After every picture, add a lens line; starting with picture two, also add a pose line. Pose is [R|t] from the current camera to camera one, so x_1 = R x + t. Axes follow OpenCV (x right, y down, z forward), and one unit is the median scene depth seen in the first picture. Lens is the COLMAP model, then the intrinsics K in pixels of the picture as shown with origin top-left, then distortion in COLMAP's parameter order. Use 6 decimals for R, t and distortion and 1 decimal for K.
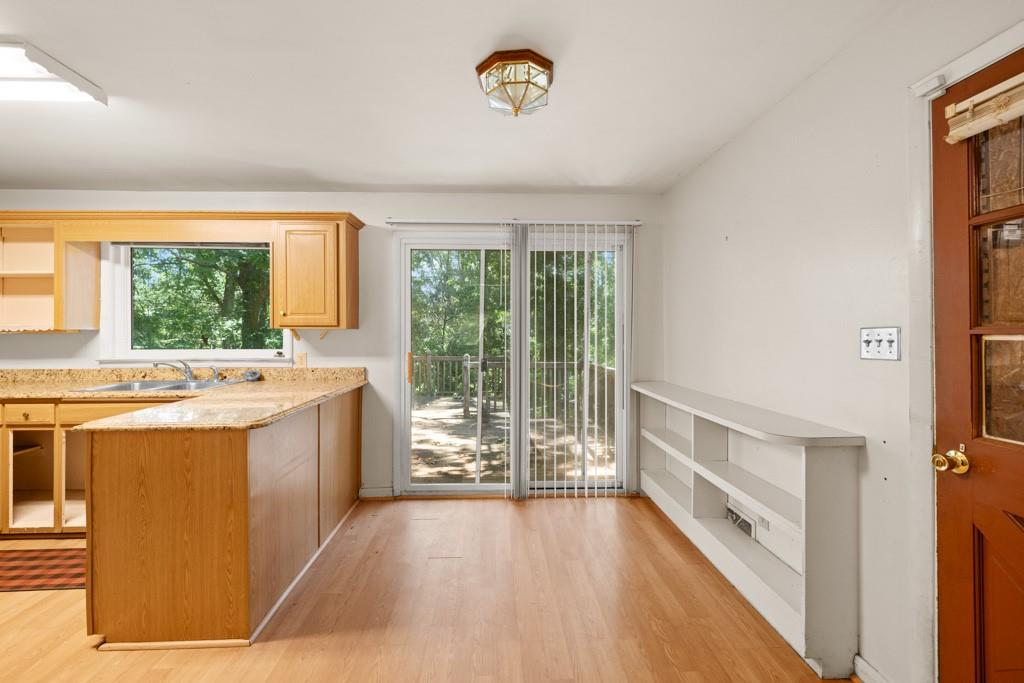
lens RADIAL K [[440.0, 0, 514.5], [0, 440.0, 332.7], [0, 0, 1]] dist [0.000783, 0.000429]
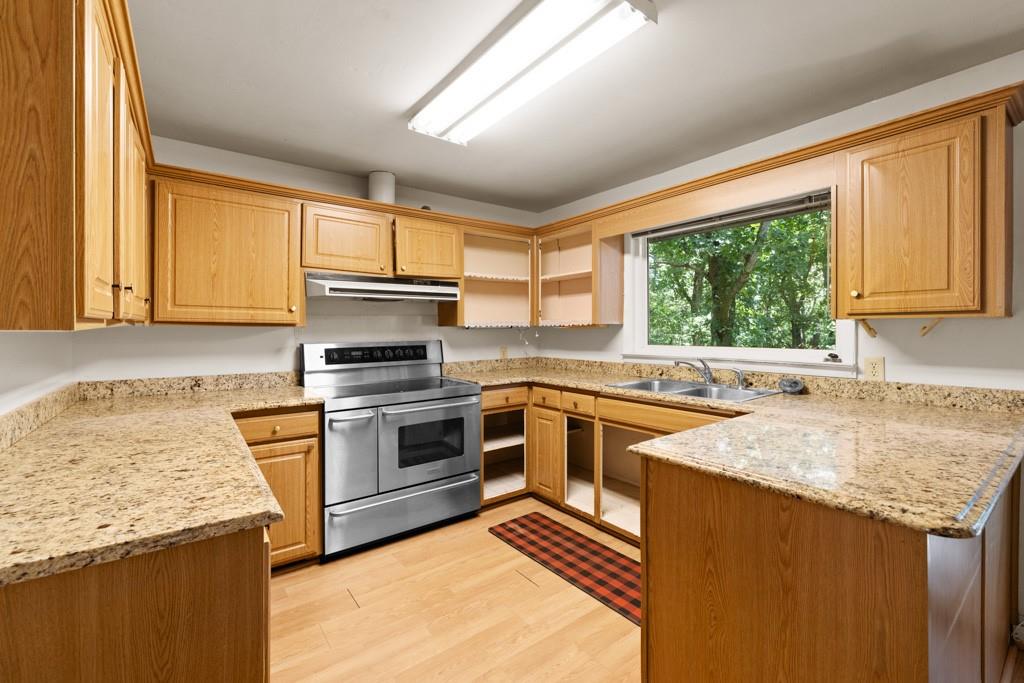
lens RADIAL K [[440.0, 0, 512.4], [0, 440.0, 333.4], [0, 0, 1]] dist [0.000783, 0.000429]
pose [[0.577739, 0.005964, -0.816200, -0.279239], [0.002717, 0.999954, 0.009230, 0.004486], [0.816217, -0.007550, 0.577696, 0.221824]]
